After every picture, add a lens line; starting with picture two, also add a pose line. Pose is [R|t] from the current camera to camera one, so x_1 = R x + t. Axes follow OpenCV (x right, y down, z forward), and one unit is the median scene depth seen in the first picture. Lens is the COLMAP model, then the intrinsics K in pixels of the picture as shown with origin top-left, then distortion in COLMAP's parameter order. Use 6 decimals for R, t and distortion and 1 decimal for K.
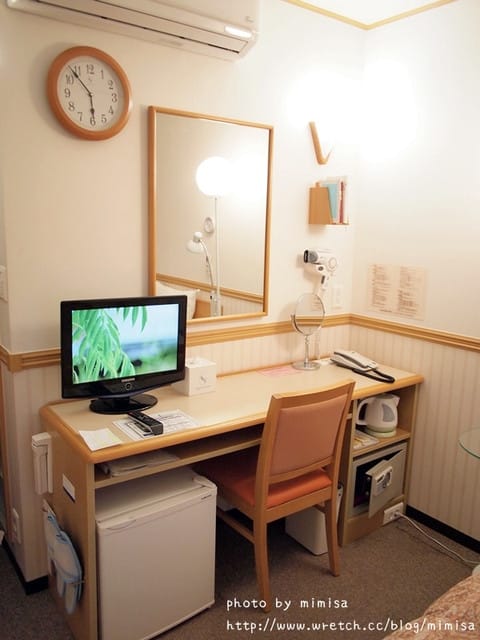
lens RADIAL K [[532.8, 0, 240.0], [0, 532.8, 320.0], [0, 0, 1]] dist [-0.074833, -0.002968]
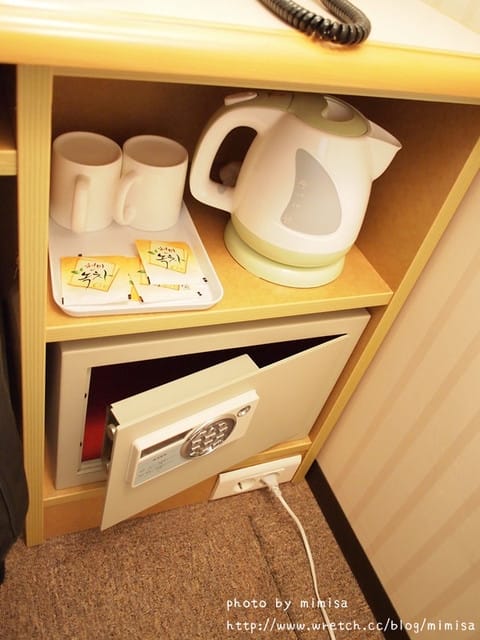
lens RADIAL K [[532.8, 0, 240.0], [0, 532.8, 320.0], [0, 0, 1]] dist [-0.074833, -0.002968]
pose [[0.942865, 0.321023, -0.089165, 0.283198], [-0.222491, 0.805870, 0.548700, 0.100227], [0.248000, -0.497511, 0.831251, 0.768570]]
